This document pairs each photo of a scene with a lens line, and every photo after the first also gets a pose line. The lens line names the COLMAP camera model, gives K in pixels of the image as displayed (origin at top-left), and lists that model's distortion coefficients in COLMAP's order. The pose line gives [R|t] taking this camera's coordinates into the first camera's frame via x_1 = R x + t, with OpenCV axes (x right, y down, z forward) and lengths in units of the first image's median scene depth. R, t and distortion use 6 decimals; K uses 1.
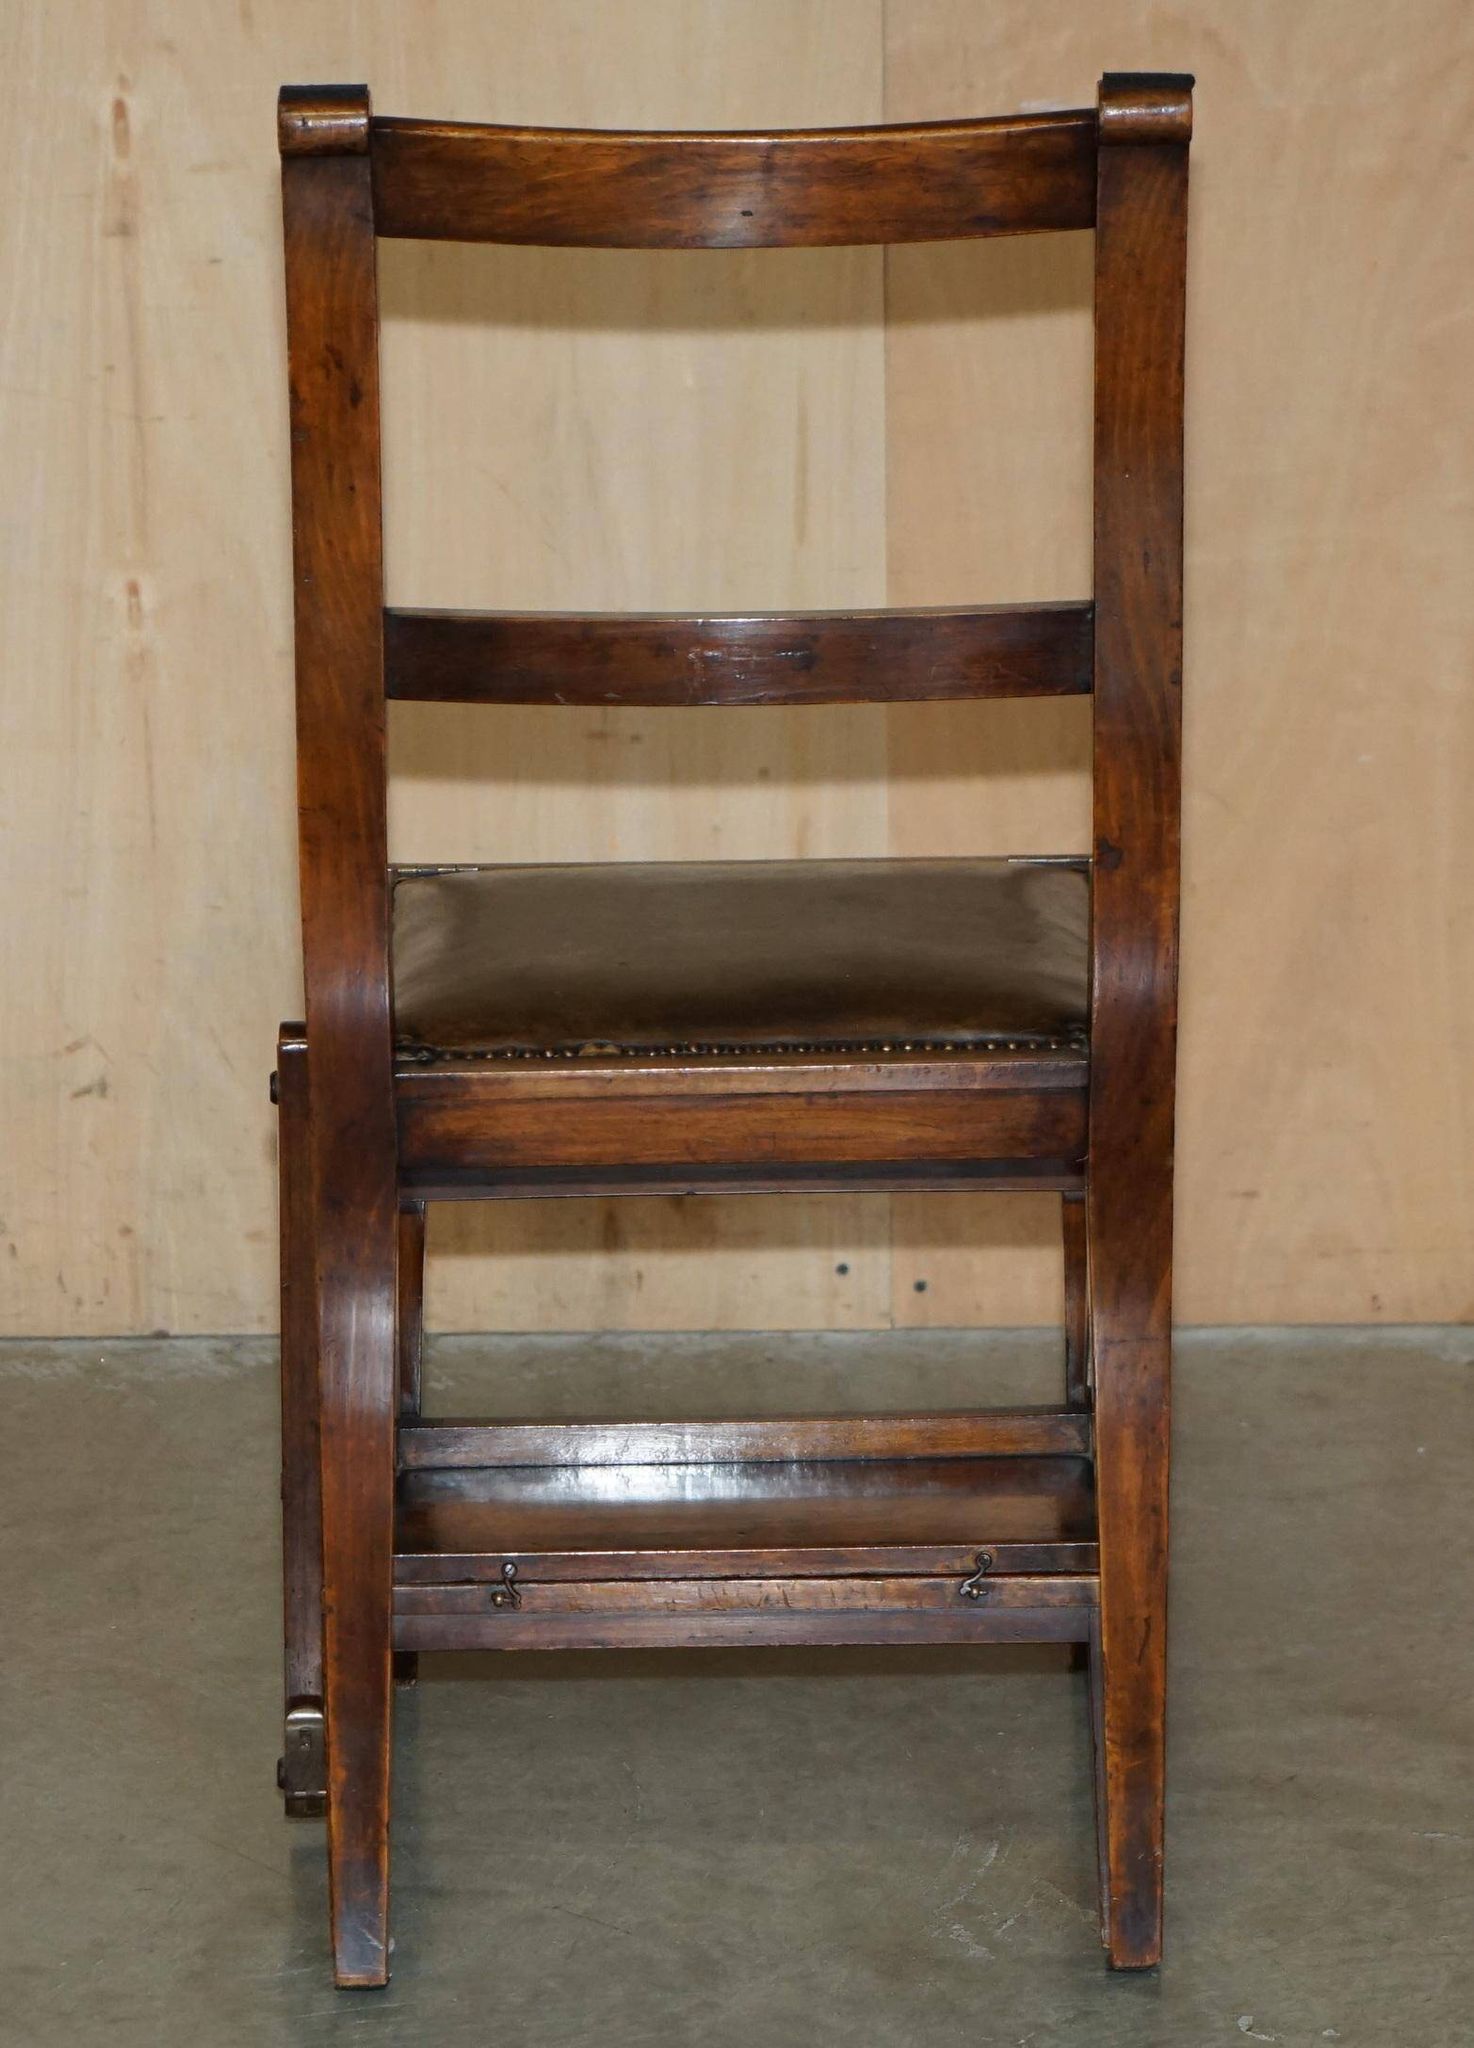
lens RADIAL K [[6764.5, 0, 654.1], [0, 6764.5, 1017.2], [0, 0, 1]] dist [-0.032776, 0.000000]
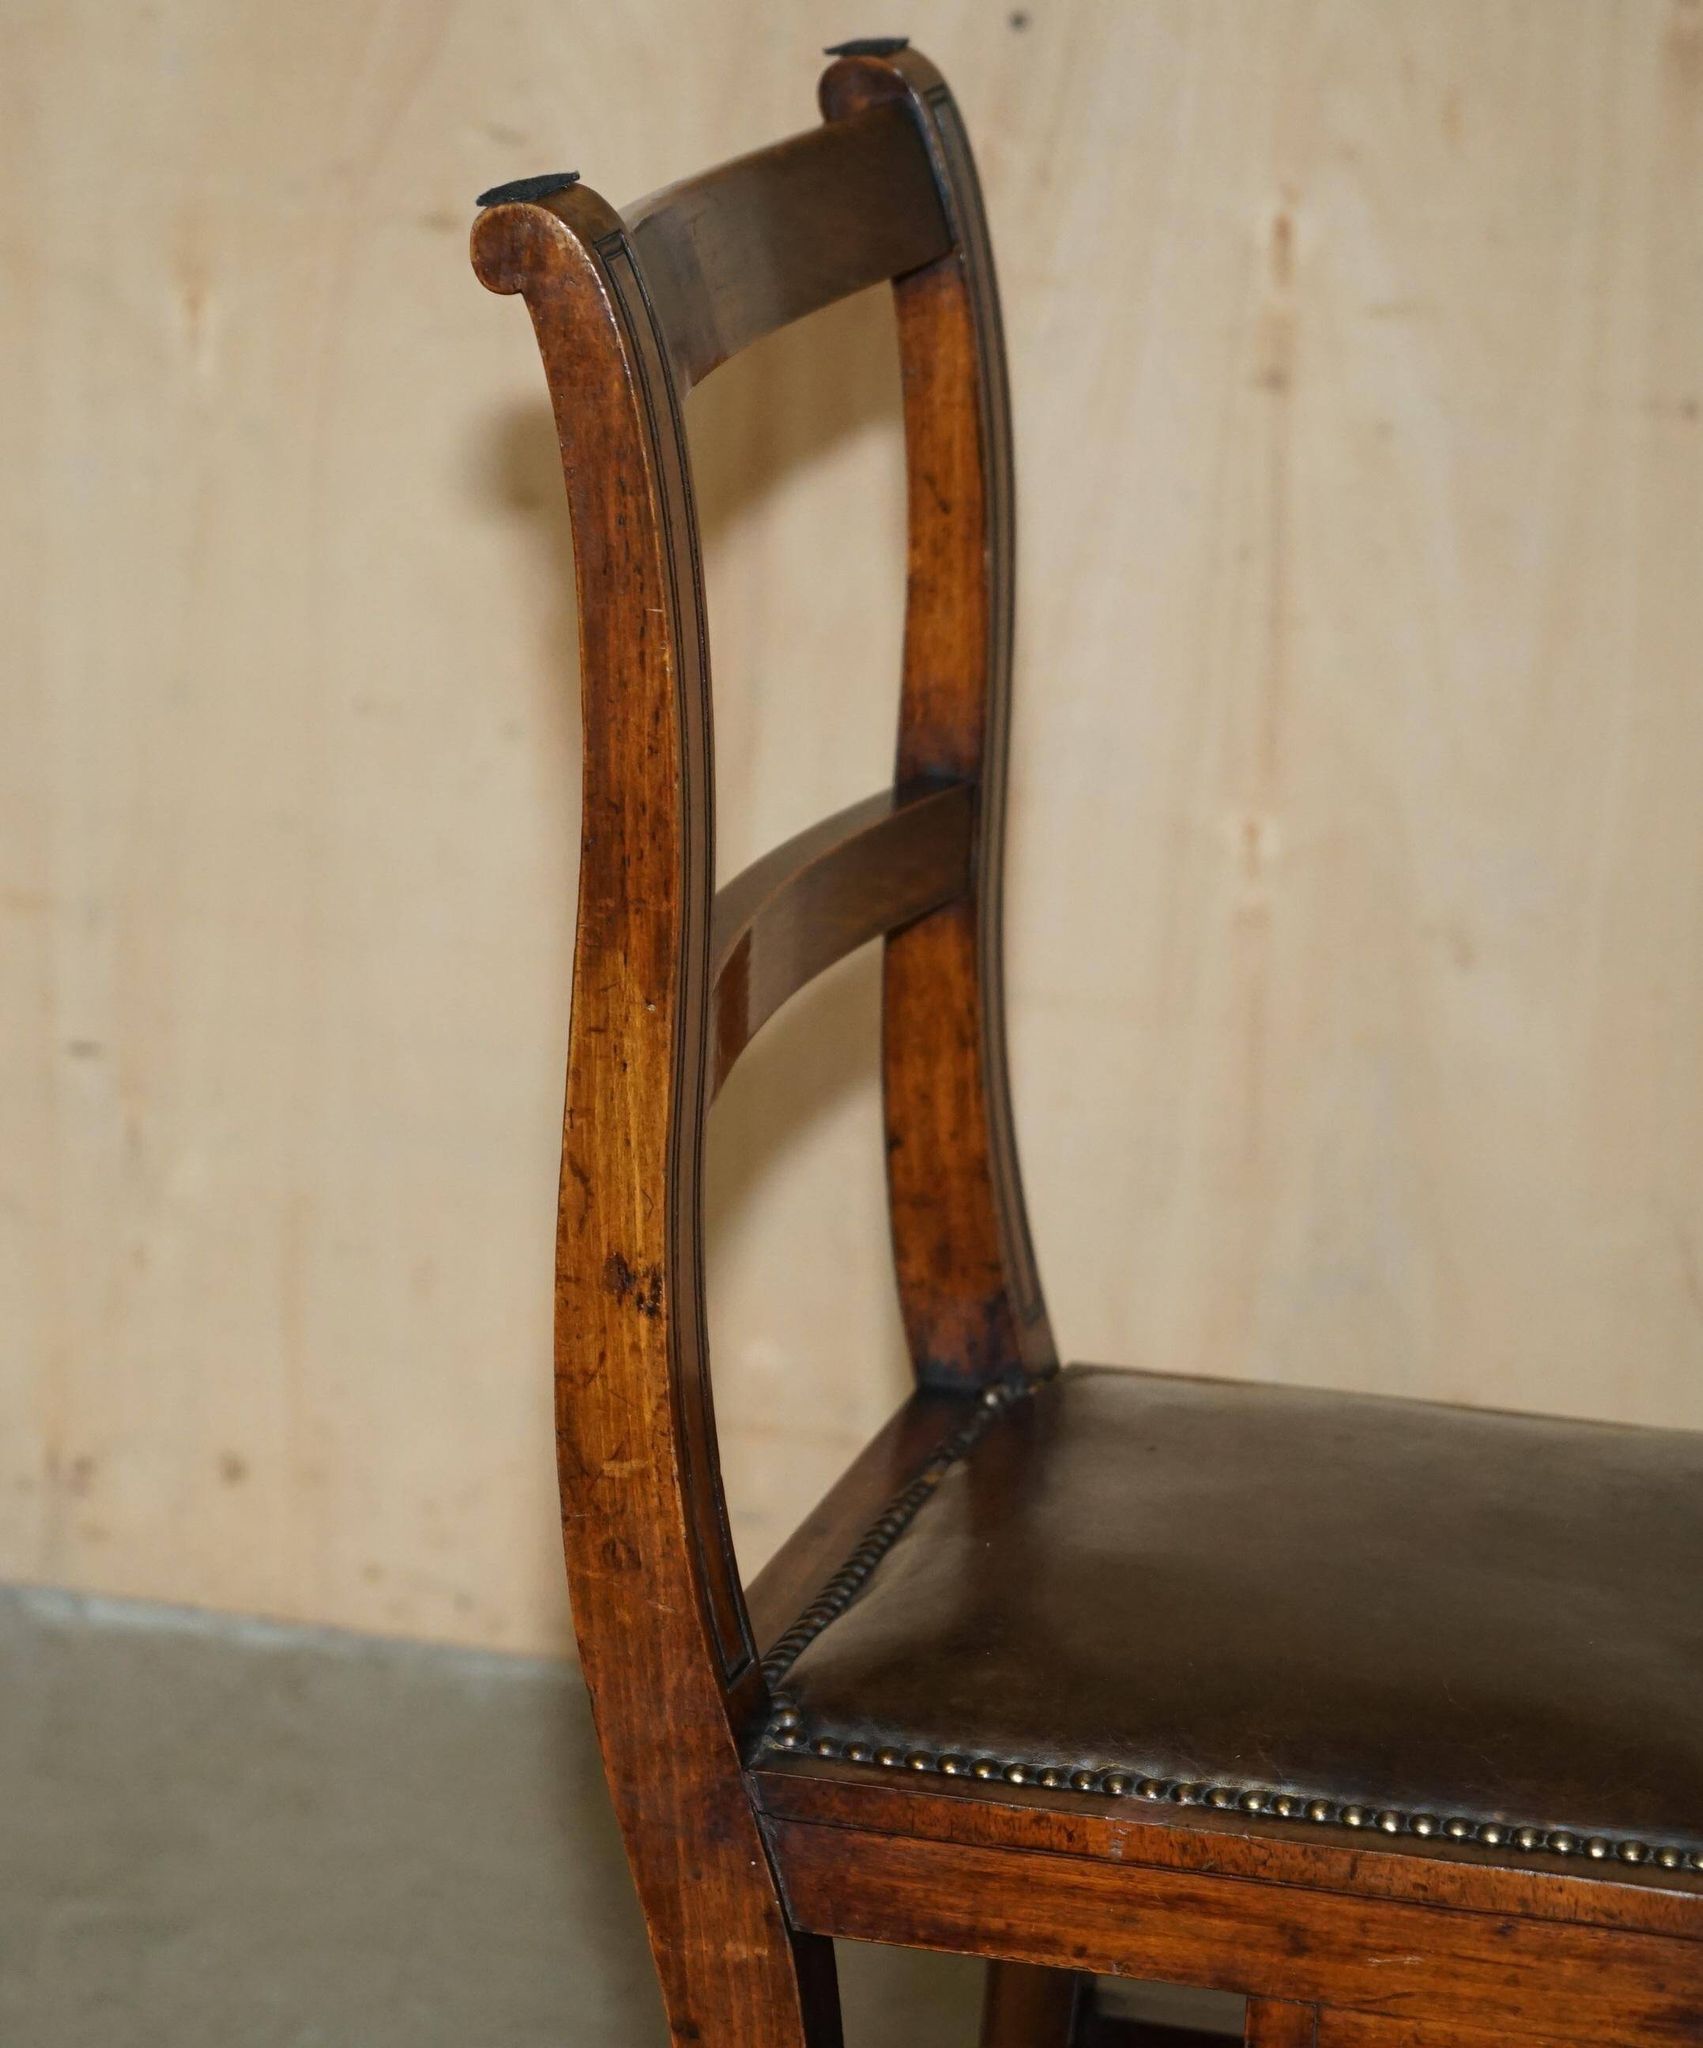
lens RADIAL K [[5871.9, 0, 637.0], [0, 5871.9, 1069.7], [0, 0, 1]] dist [-0.021729, 0.000000]
pose [[0.947356, 0.111729, -0.300055, 0.065861], [-0.112371, 0.993550, 0.015173, -0.038297], [0.299815, 0.019344, 0.953801, 0.323229]]
